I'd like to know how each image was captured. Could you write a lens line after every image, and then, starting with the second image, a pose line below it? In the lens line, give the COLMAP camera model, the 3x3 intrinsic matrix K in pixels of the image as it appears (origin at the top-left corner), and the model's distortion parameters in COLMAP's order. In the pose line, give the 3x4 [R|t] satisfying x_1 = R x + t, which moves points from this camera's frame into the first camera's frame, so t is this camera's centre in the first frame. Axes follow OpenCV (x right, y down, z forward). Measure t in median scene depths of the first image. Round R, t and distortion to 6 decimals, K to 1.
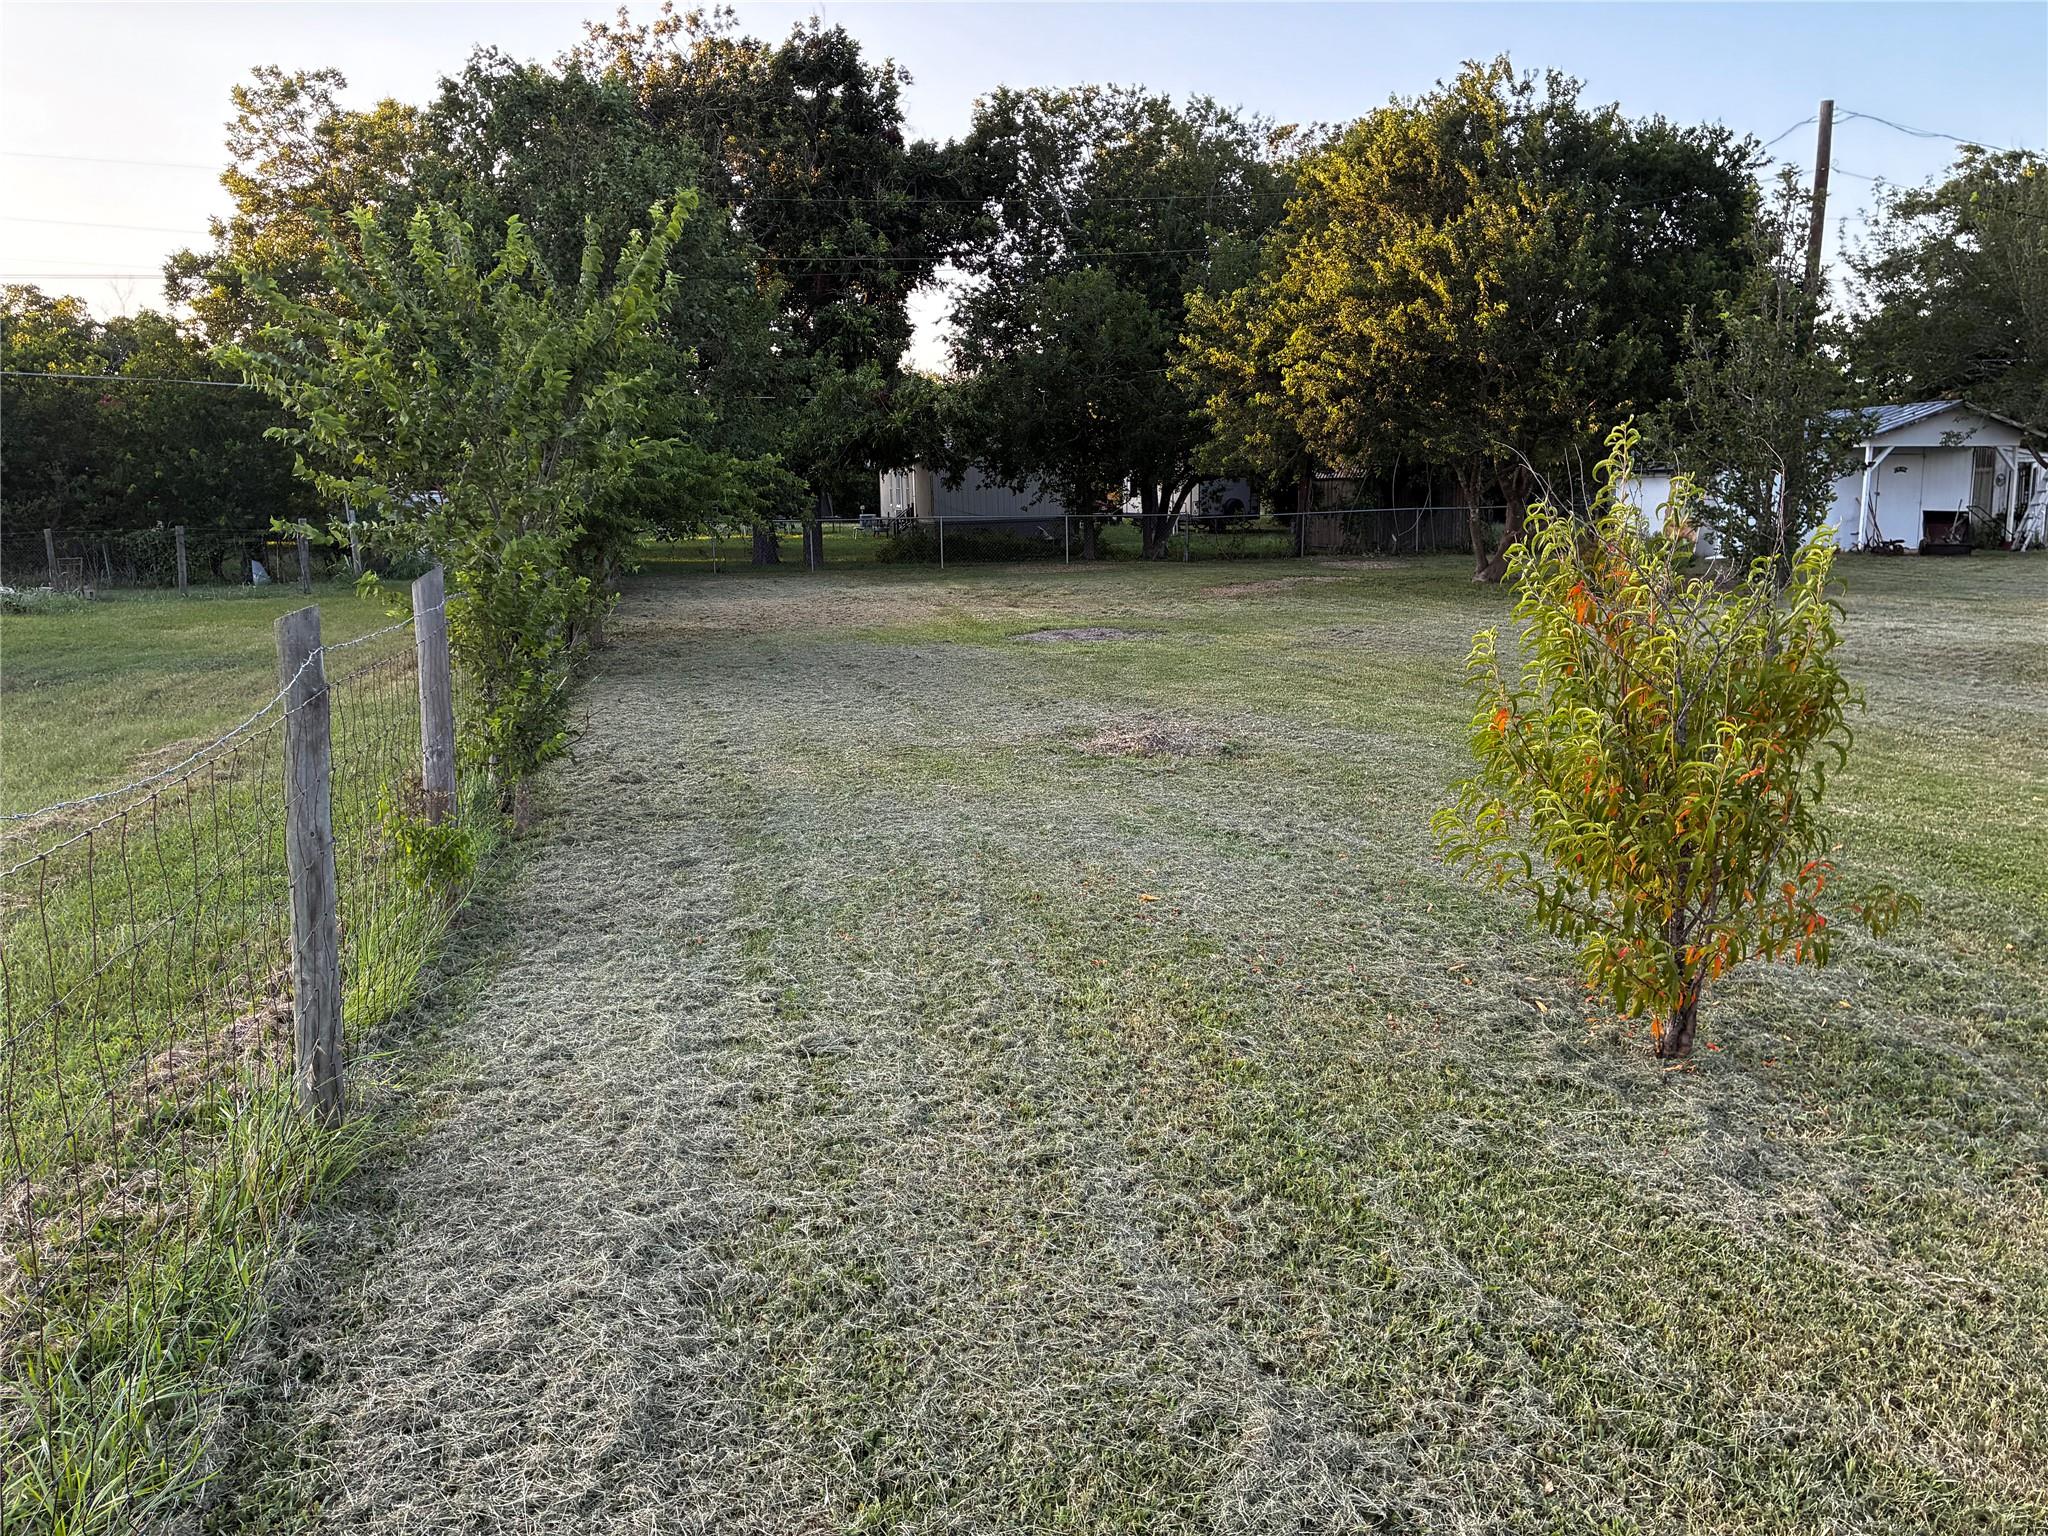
lens RADIAL K [[1537.7, 0, 1010.0], [0, 1537.7, 758.6], [0, 0, 1]] dist [0.067301, -0.090672]
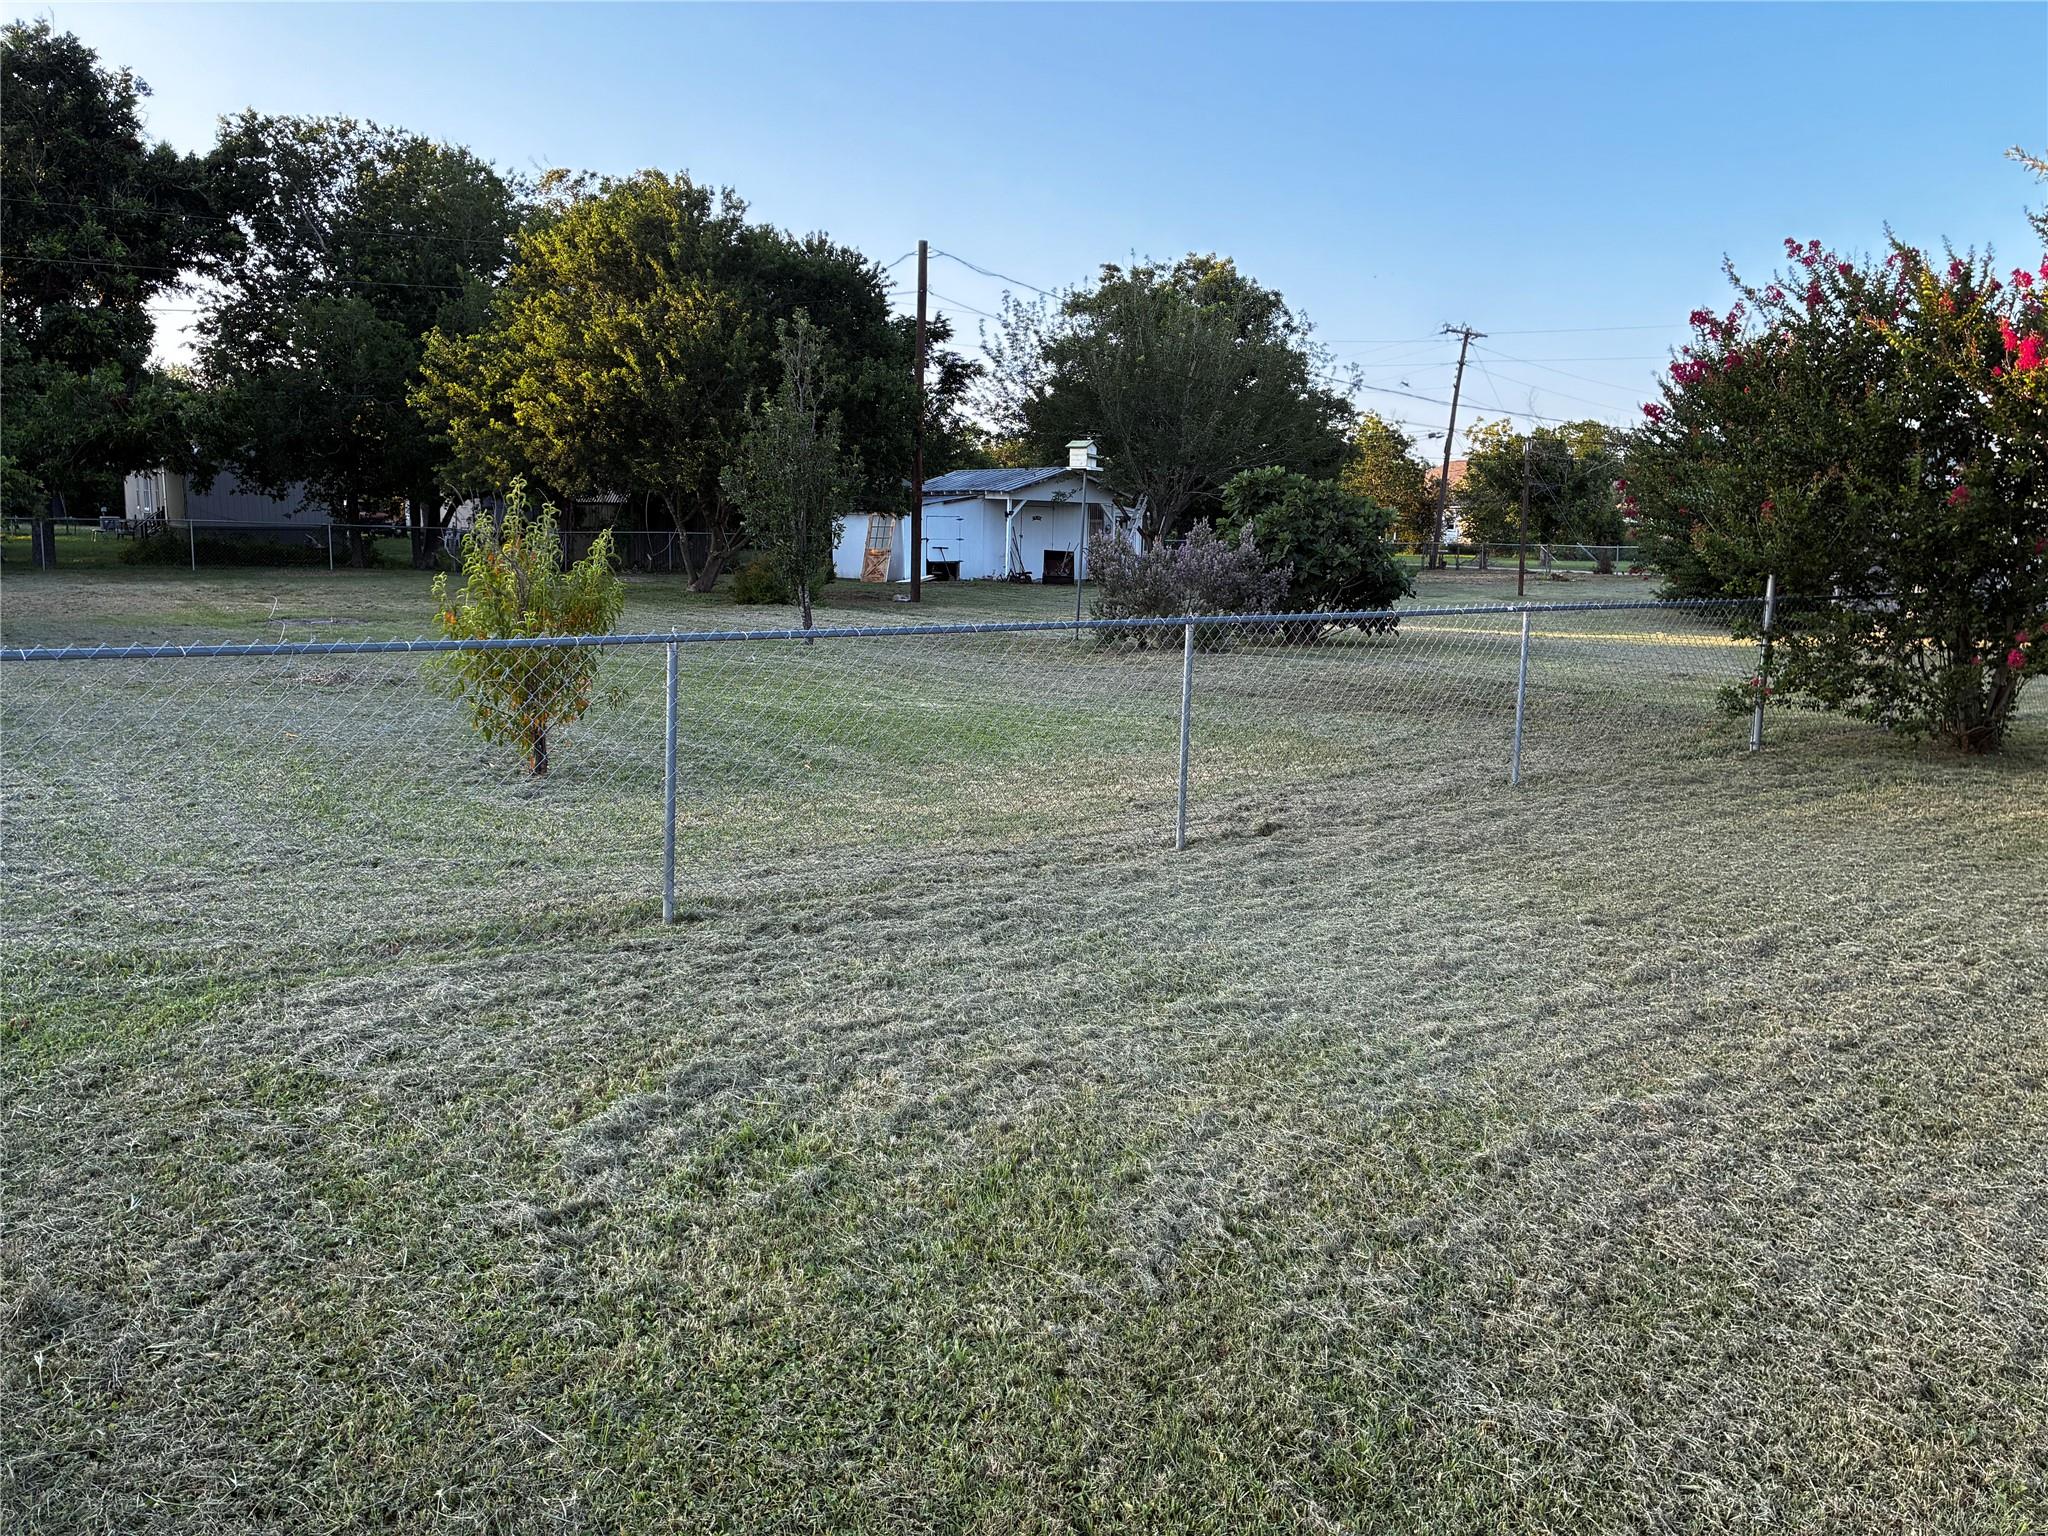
lens RADIAL K [[1537.7, 0, 1020.0], [0, 1537.7, 751.3], [0, 0, 1]] dist [0.067301, -0.090672]
pose [[0.907536, -0.021810, 0.419408, 0.028468], [0.030727, 0.999422, -0.014517, 0.043702], [-0.418849, 0.026062, 0.907682, -0.251322]]
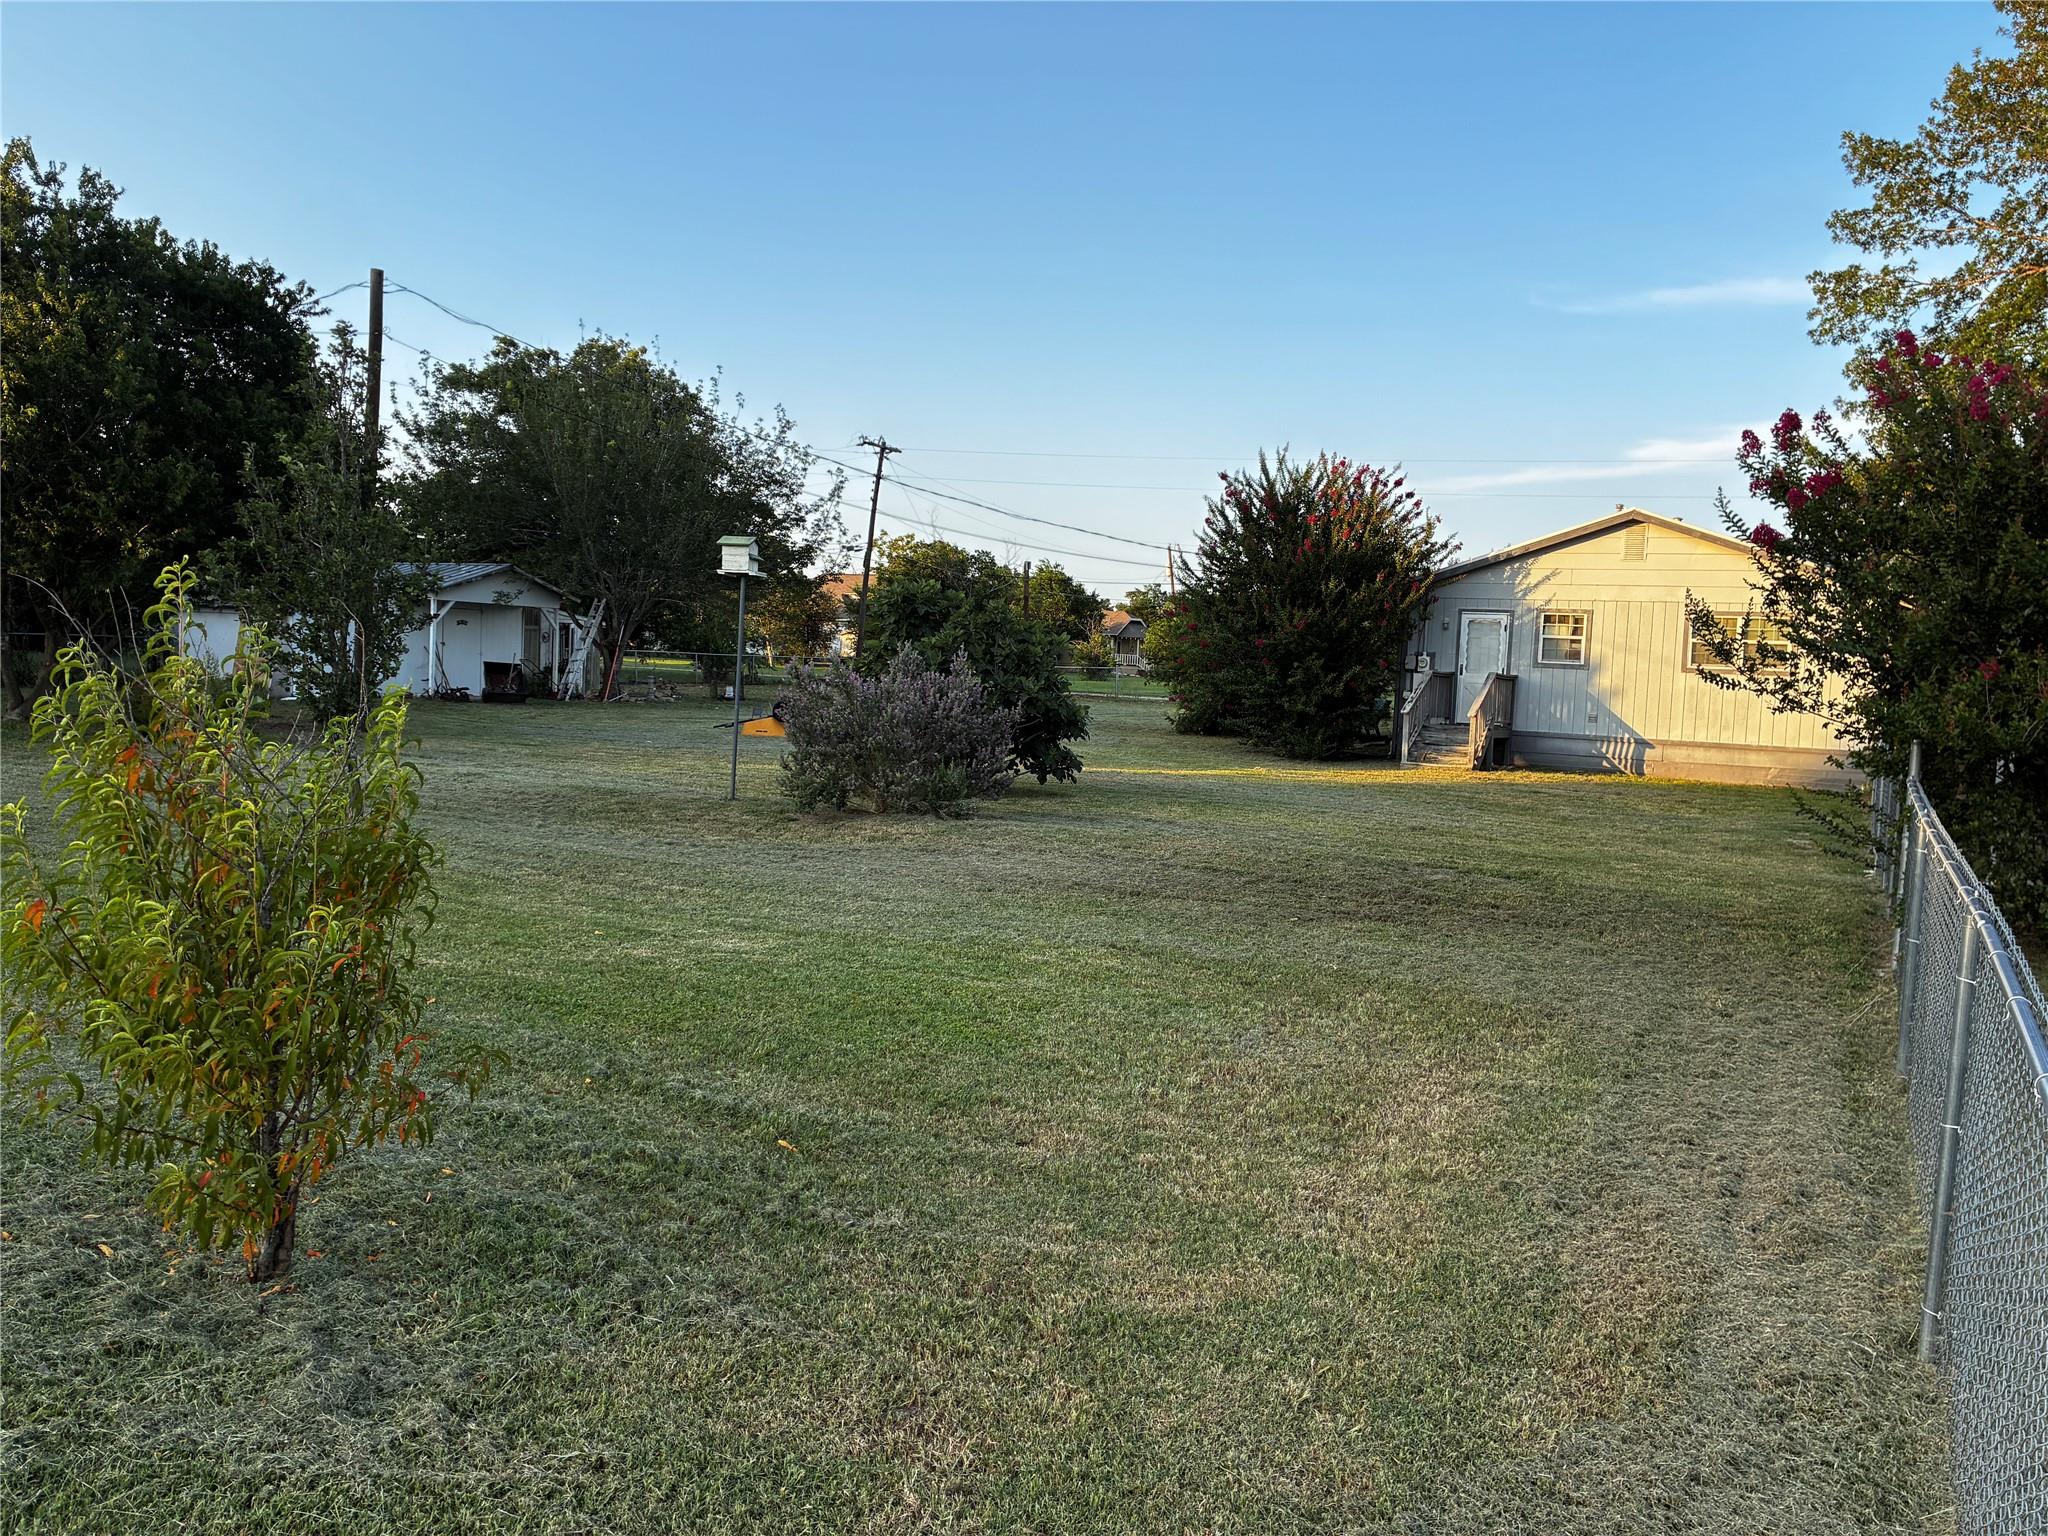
lens RADIAL K [[1537.7, 0, 1024.1], [0, 1537.7, 769.5], [0, 0, 1]] dist [0.067301, -0.090672]
pose [[0.650041, -0.010332, 0.759829, 0.011893], [0.071475, 0.996306, -0.047600, -0.007677], [-0.756530, 0.085250, 0.648378, 0.025522]]
